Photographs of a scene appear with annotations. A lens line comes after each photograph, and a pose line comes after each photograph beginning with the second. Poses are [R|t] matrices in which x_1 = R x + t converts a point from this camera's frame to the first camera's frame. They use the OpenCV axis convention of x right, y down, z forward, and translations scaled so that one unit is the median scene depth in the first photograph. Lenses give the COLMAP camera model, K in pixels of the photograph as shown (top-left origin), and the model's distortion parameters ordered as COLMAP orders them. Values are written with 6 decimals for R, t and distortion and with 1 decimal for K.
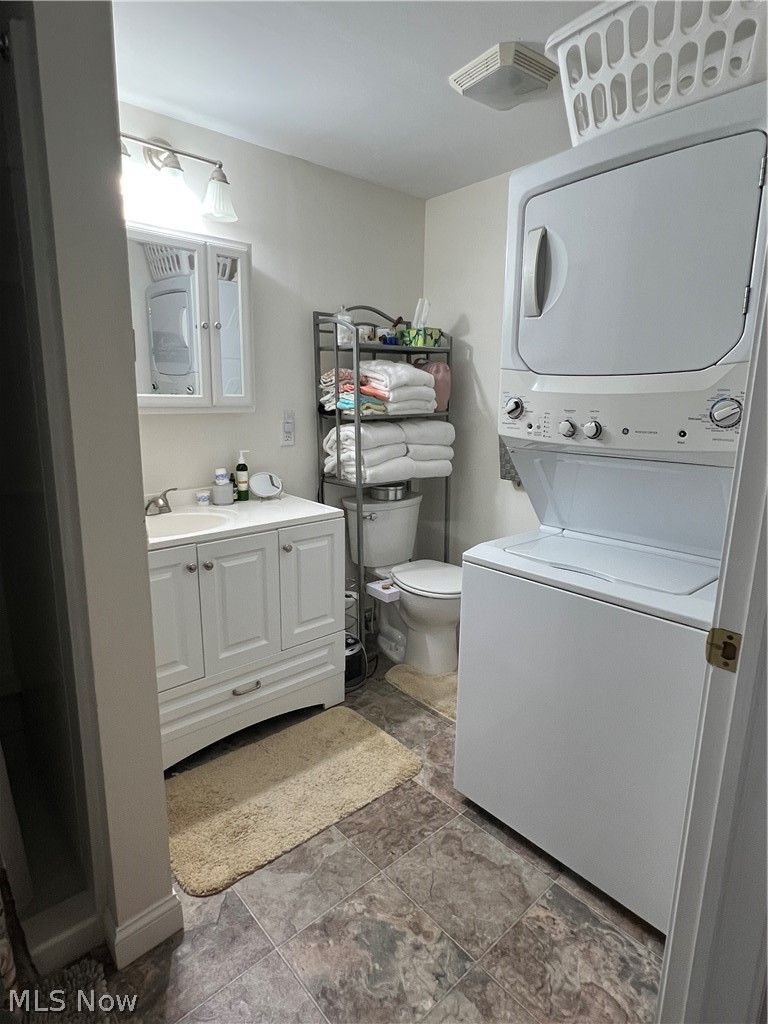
lens RADIAL K [[553.3, 0, 382.3], [0, 553.3, 510.6], [0, 0, 1]] dist [0.003360, 0.003302]
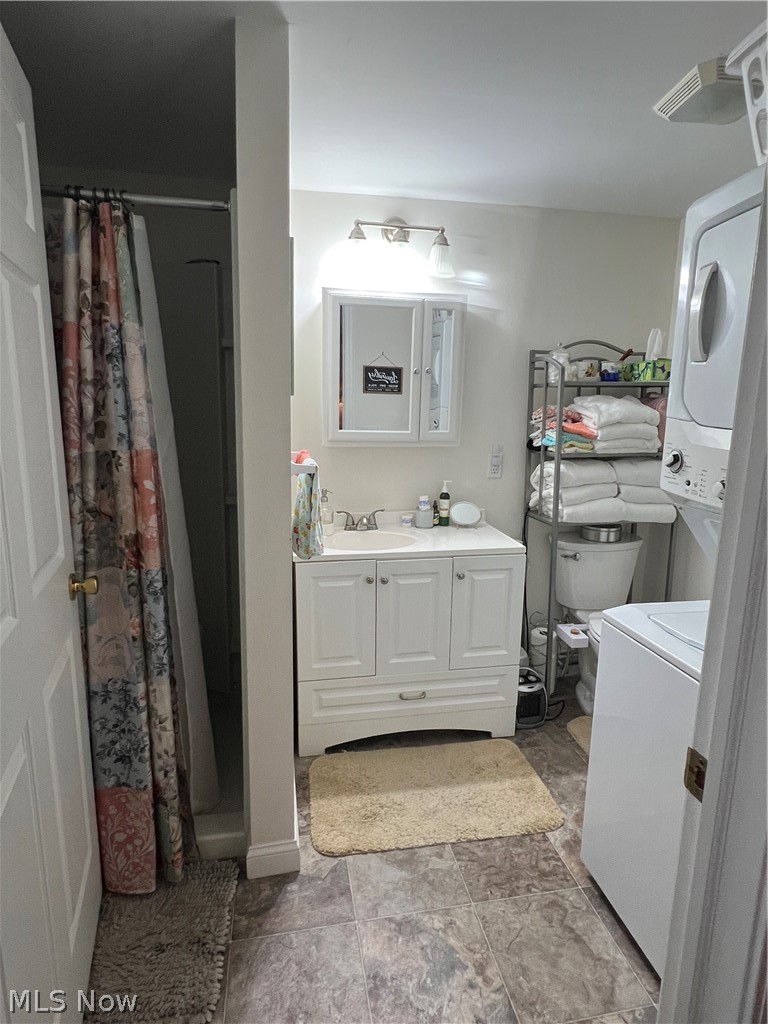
lens RADIAL K [[553.3, 0, 386.0], [0, 553.3, 512.9], [0, 0, 1]] dist [0.003360, 0.003302]
pose [[0.861805, 0.098532, -0.497578, 0.256508], [-0.111954, 0.993709, 0.002873, -0.045653], [0.494731, 0.053230, 0.867415, -0.008224]]
